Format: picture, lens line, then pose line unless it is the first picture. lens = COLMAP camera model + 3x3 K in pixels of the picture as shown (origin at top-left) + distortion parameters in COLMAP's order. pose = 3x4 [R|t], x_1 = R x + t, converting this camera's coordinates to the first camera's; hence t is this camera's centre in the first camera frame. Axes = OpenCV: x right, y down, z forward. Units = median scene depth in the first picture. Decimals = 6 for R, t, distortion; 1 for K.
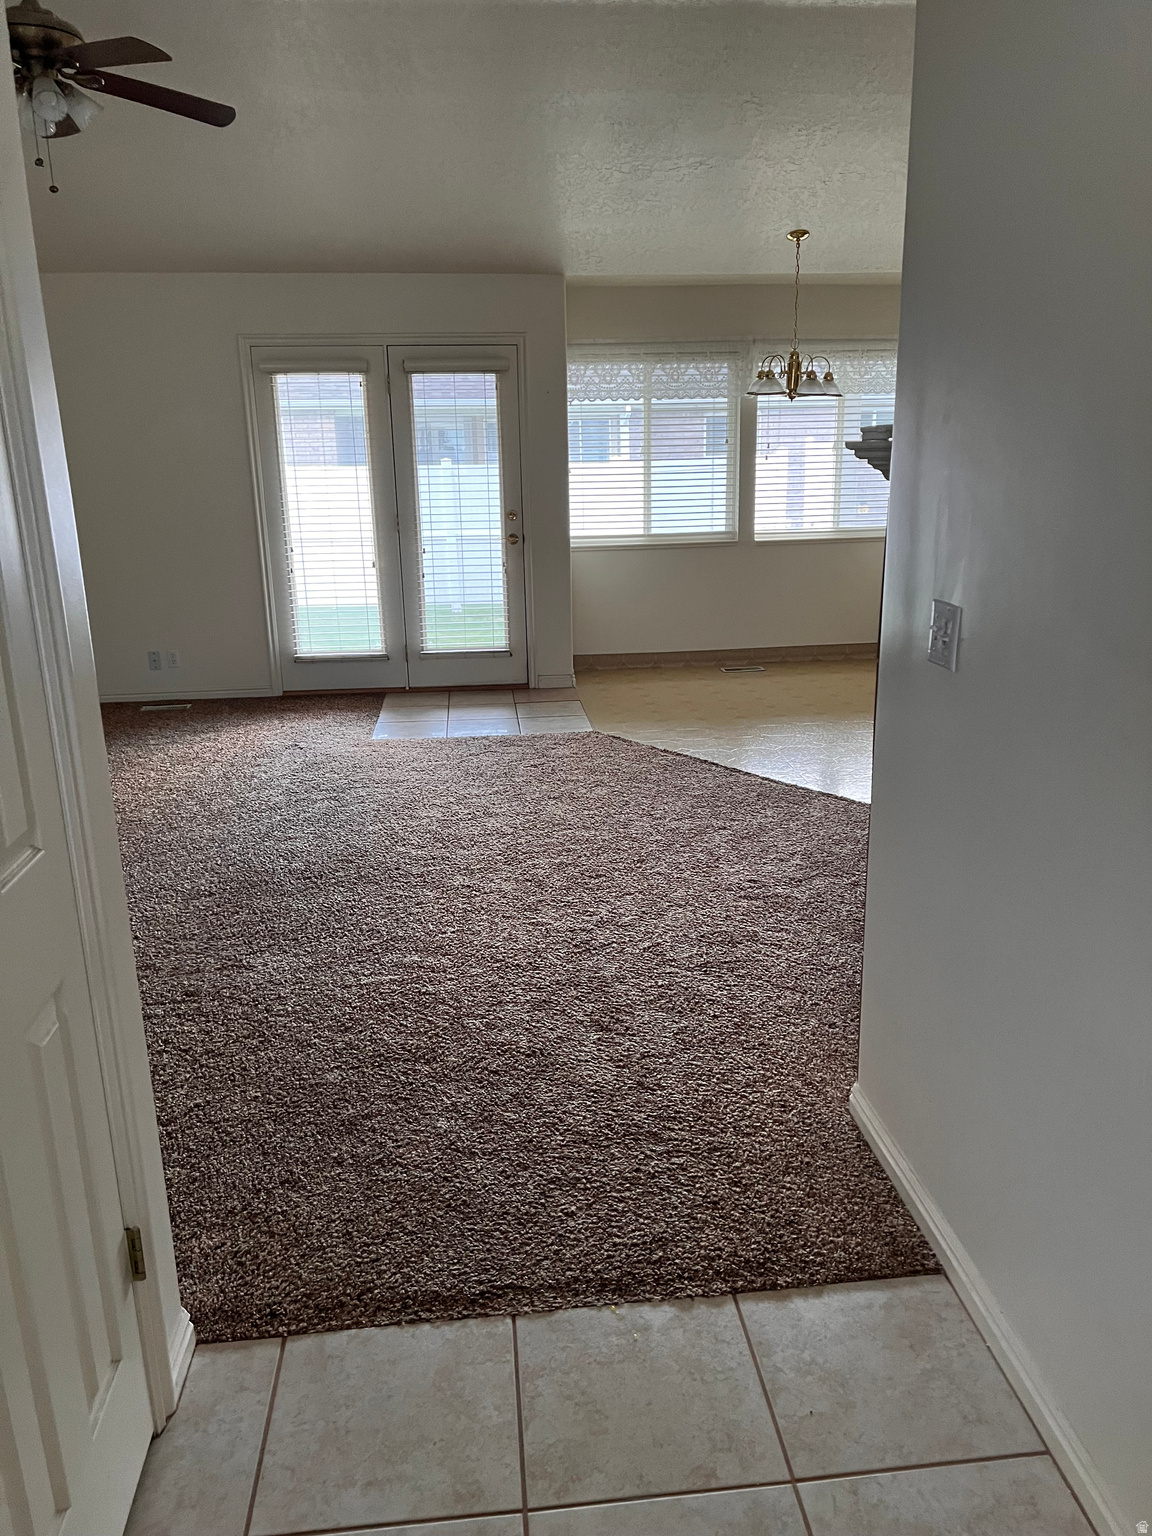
lens RADIAL K [[1163.6, 0, 579.3], [0, 1163.6, 771.0], [0, 0, 1]] dist [0.055324, -0.019798]
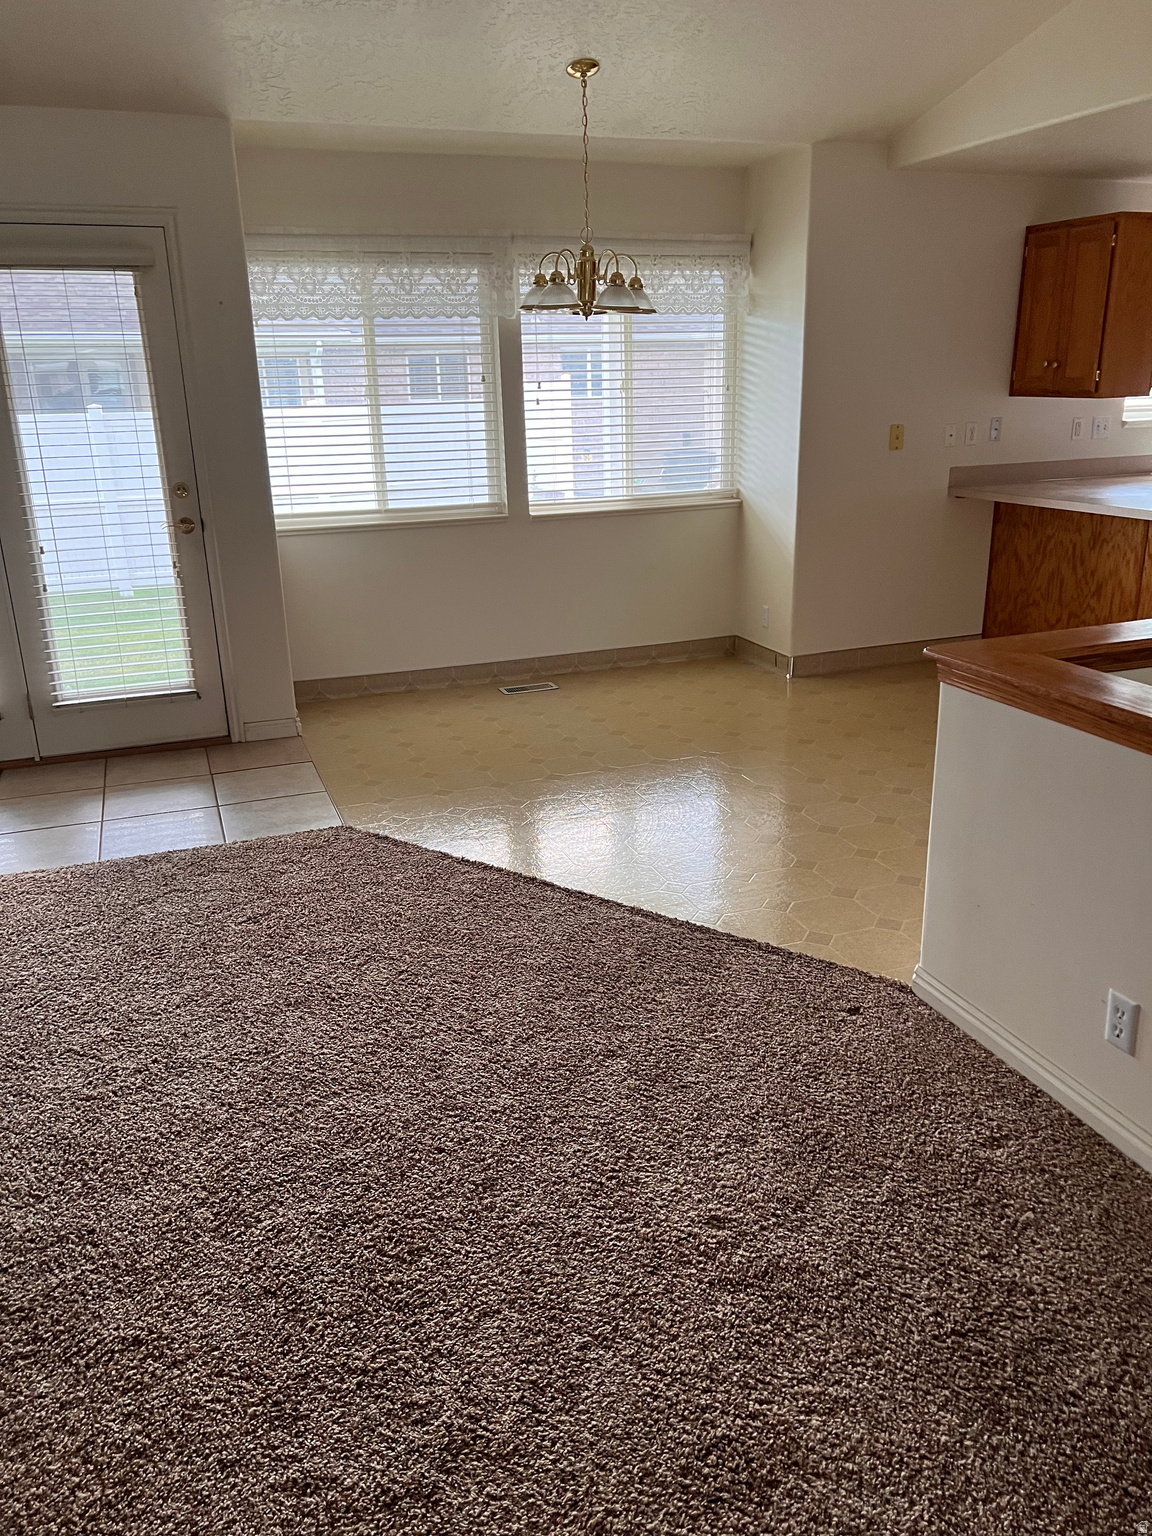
lens RADIAL K [[1163.6, 0, 576.2], [0, 1163.6, 763.1], [0, 0, 1]] dist [0.055324, -0.019798]
pose [[0.968517, -0.082228, 0.234975, -0.009685], [0.073657, 0.996266, 0.045037, -0.075185], [-0.237801, -0.026312, 0.970957, 0.283455]]
